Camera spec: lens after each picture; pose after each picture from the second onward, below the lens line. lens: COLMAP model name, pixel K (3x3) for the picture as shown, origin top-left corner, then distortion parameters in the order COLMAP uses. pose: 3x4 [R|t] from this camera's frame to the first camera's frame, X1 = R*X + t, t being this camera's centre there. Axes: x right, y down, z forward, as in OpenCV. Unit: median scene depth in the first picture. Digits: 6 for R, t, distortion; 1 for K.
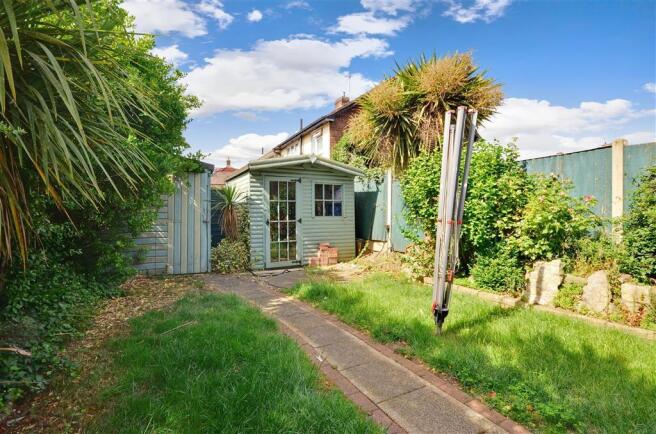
lens RADIAL K [[304.0, 0, 328.0], [0, 304.0, 217.0], [0, 0, 1]] dist [0.001652, -0.000841]
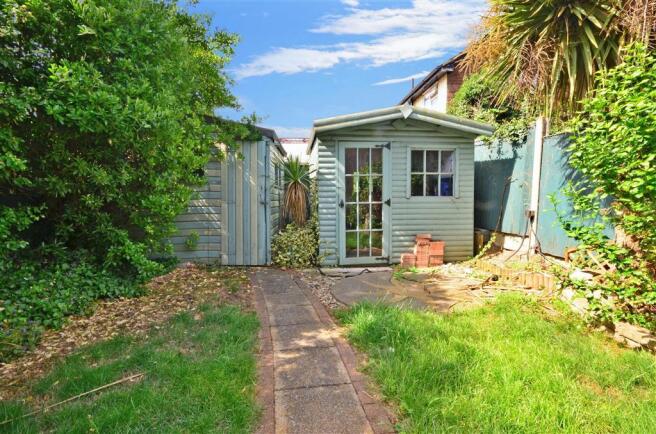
lens RADIAL K [[304.0, 0, 328.0], [0, 304.0, 217.0], [0, 0, 1]] dist [0.001652, -0.000841]
pose [[0.924930, 0.027654, -0.379129, 0.050454], [-0.003053, 0.997859, 0.065338, -0.000156], [0.380124, -0.059275, 0.923034, 0.279541]]
